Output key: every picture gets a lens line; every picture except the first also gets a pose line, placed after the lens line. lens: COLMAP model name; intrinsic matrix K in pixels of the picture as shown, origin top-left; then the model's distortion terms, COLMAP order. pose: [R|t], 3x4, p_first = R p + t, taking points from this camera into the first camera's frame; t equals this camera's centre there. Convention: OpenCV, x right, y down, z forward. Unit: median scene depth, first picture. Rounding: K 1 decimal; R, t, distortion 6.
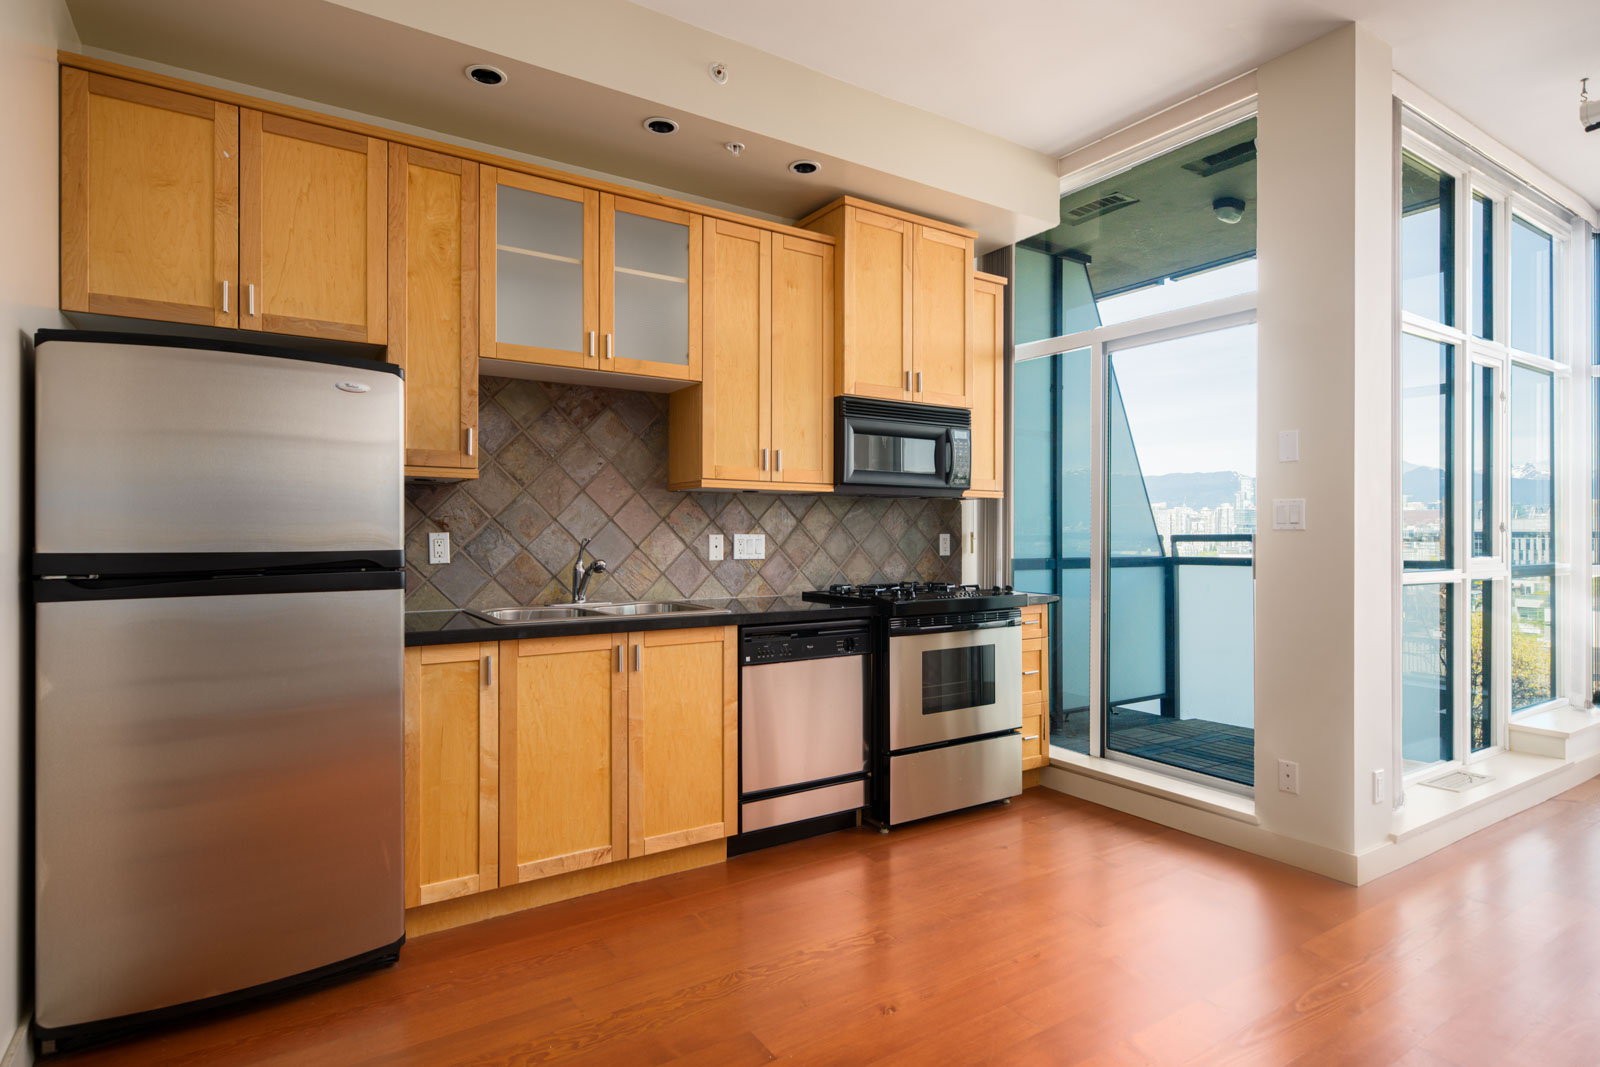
lens RADIAL K [[837.3, 0, 806.8], [0, 837.3, 531.6], [0, 0, 1]] dist [0.000469, 0.000573]
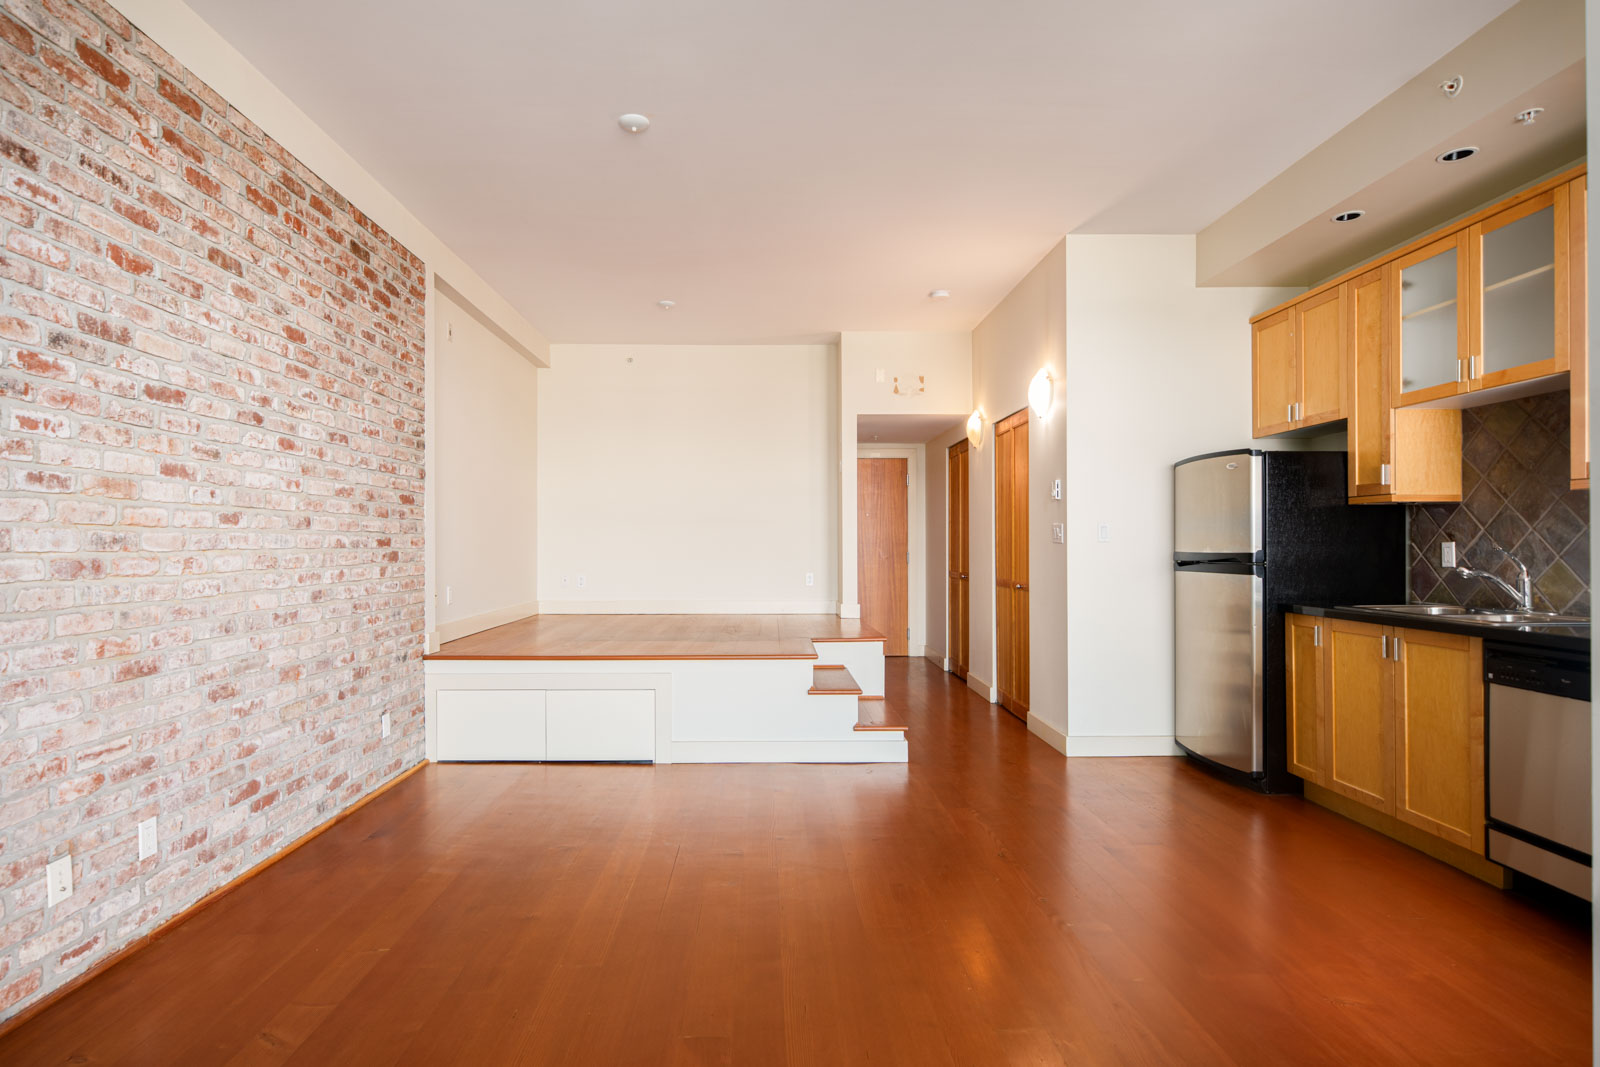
lens RADIAL K [[846.9, 0, 764.5], [0, 846.9, 541.2], [0, 0, 1]] dist [0.001784, 0.001068]
pose [[-0.548405, -0.004386, -0.836201, 1.094866], [0.003895, 0.999962, -0.007799, 0.005071], [0.836204, -0.007533, -0.548367, 0.783779]]
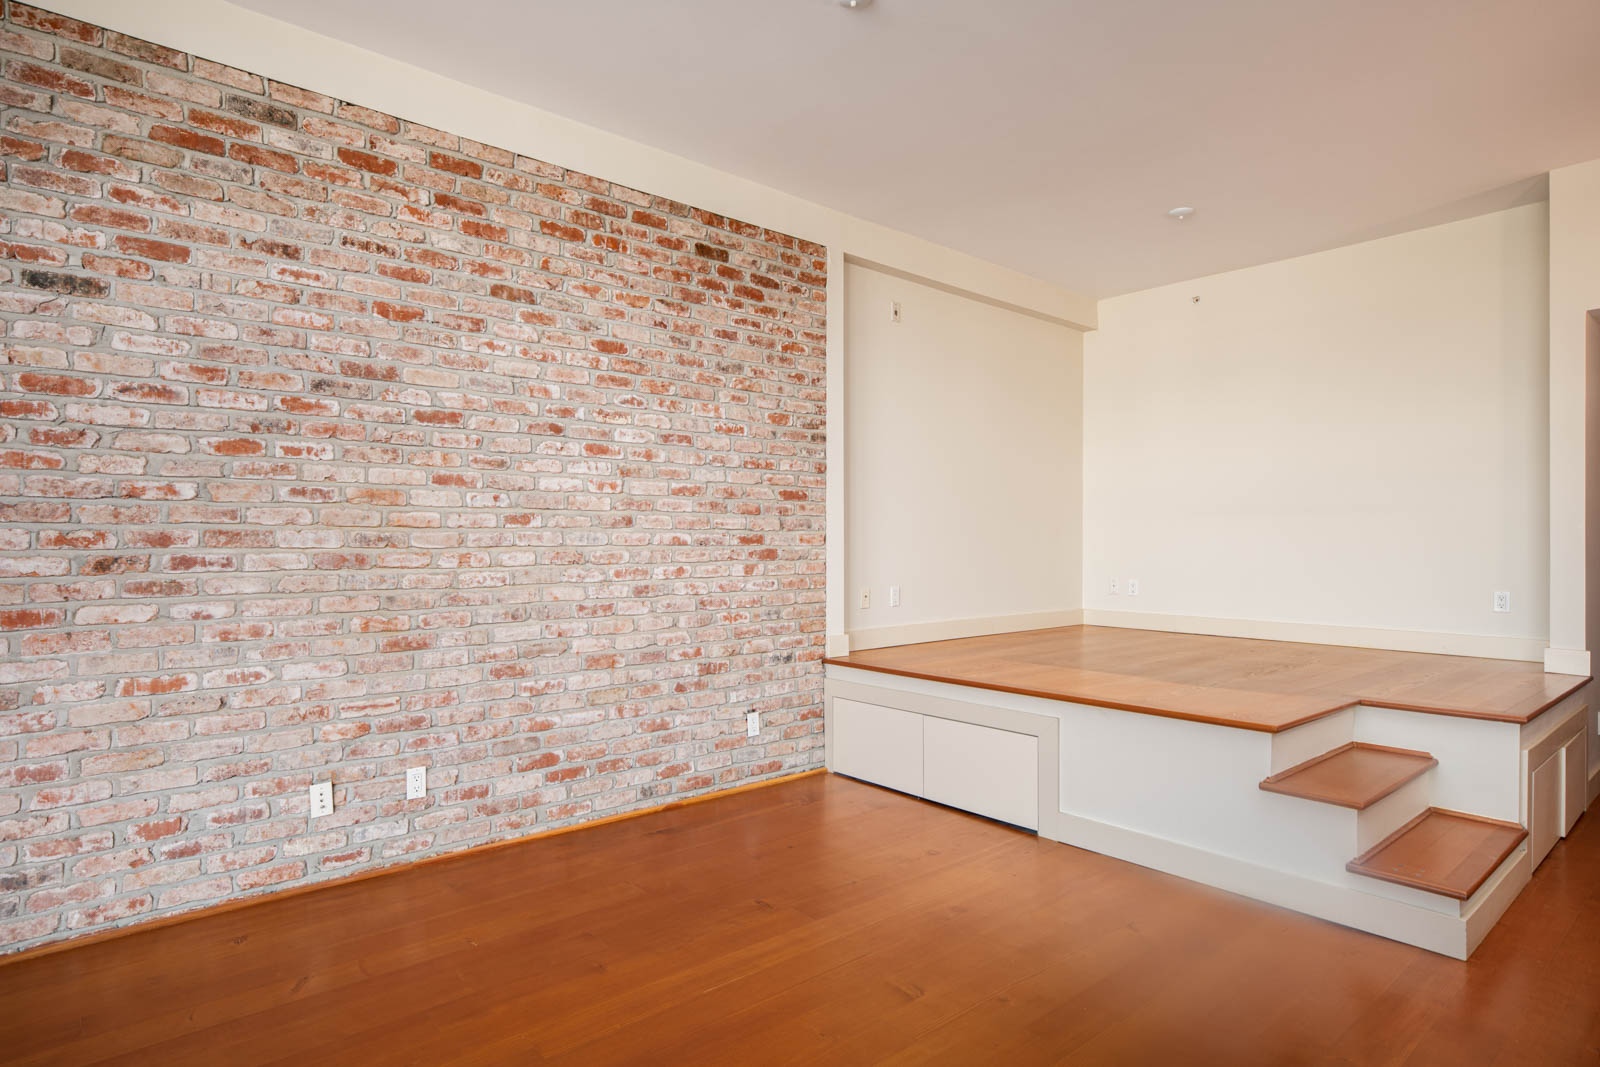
lens RADIAL K [[865.0, 0, 764.7], [0, 865.0, 543.0], [0, 0, 1]] dist [0.002028, 0.000538]
pose [[-0.993585, -0.002145, -0.113071, 0.462569], [-0.001984, 0.999997, -0.001536, 0.001384], [0.113074, -0.001302, -0.993586, 0.890996]]
